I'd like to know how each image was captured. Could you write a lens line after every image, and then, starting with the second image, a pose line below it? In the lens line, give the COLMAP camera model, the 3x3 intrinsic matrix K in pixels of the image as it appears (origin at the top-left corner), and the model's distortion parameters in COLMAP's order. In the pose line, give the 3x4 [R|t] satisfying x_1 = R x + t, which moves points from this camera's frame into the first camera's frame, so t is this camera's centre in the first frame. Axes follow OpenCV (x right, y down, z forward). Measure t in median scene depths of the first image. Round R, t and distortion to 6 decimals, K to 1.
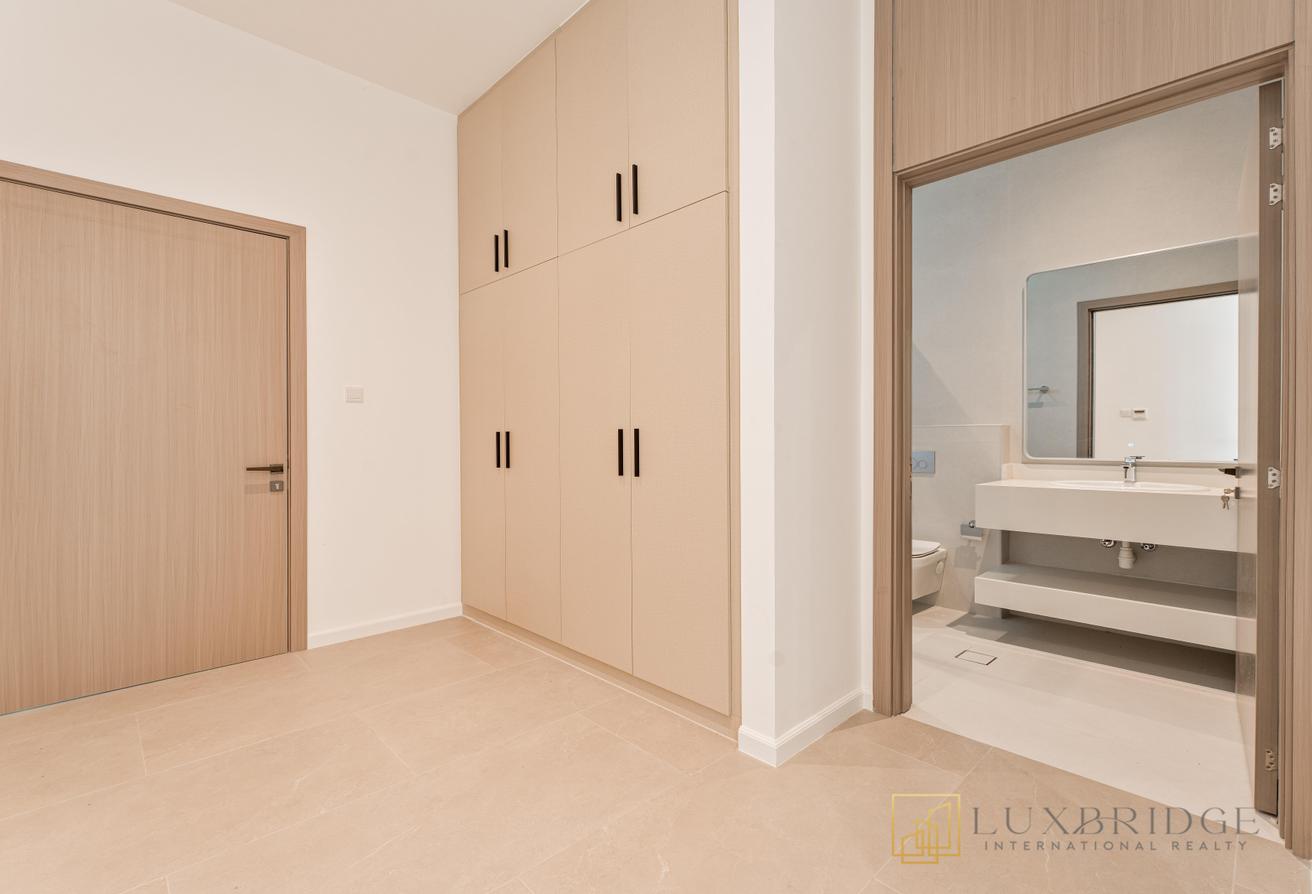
lens RADIAL K [[597.1, 0, 681.5], [0, 597.1, 445.2], [0, 0, 1]] dist [0.004217, 0.001217]
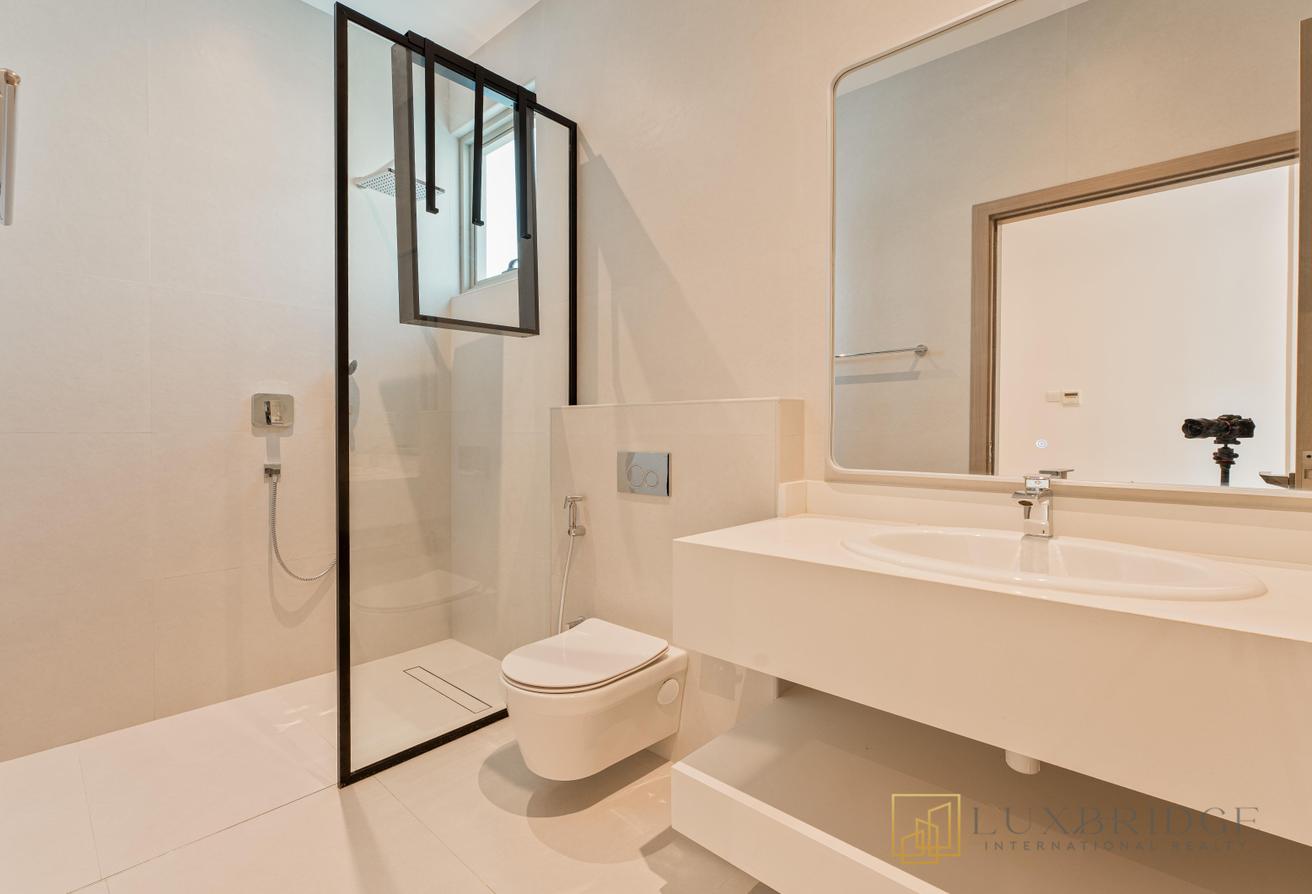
lens RADIAL K [[597.1, 0, 661.7], [0, 597.1, 445.6], [0, 0, 1]] dist [0.004217, 0.001217]
pose [[0.998750, 0.001928, 0.049943, 0.395337], [-0.002641, 0.999895, 0.014214, -0.003674], [-0.049910, -0.014328, 0.998651, 0.507261]]
